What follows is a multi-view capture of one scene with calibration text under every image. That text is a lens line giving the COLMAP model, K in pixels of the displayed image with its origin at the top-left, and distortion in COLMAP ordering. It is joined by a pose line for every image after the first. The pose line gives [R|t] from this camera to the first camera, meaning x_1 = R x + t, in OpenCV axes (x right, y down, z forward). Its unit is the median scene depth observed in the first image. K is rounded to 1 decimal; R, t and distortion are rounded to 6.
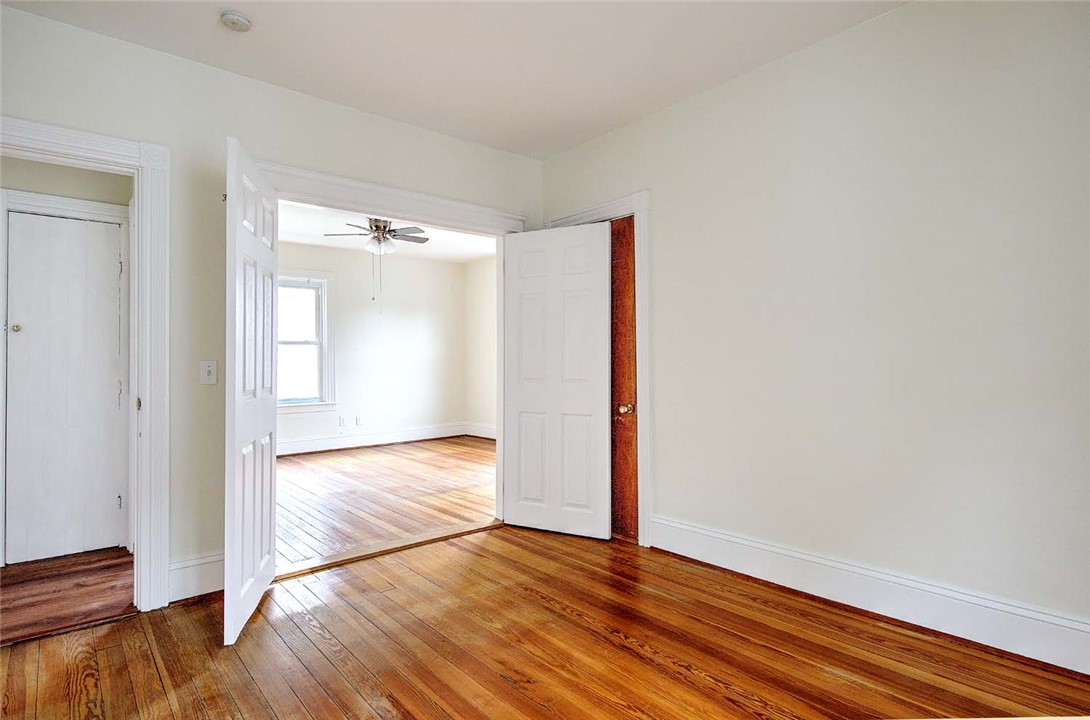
lens RADIAL K [[576.8, 0, 545.0], [0, 576.8, 360.0], [0, 0, 1]] dist [-0.001519, -0.000606]
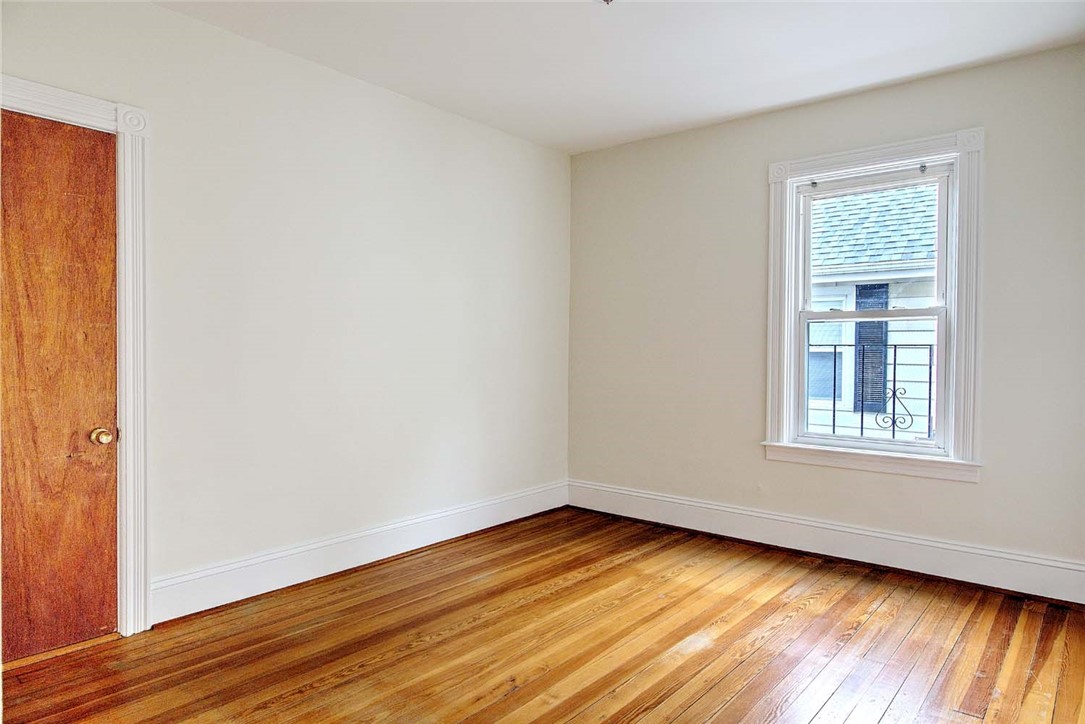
lens RADIAL K [[688.3, 0, 542.5], [0, 688.3, 362.0], [0, 0, 1]] dist [-0.001815, -0.000753]
pose [[-0.178880, -0.013952, 0.983772, -0.920582], [-0.009990, 0.999874, 0.012364, -0.015146], [-0.983820, -0.007616, -0.178997, 0.879523]]
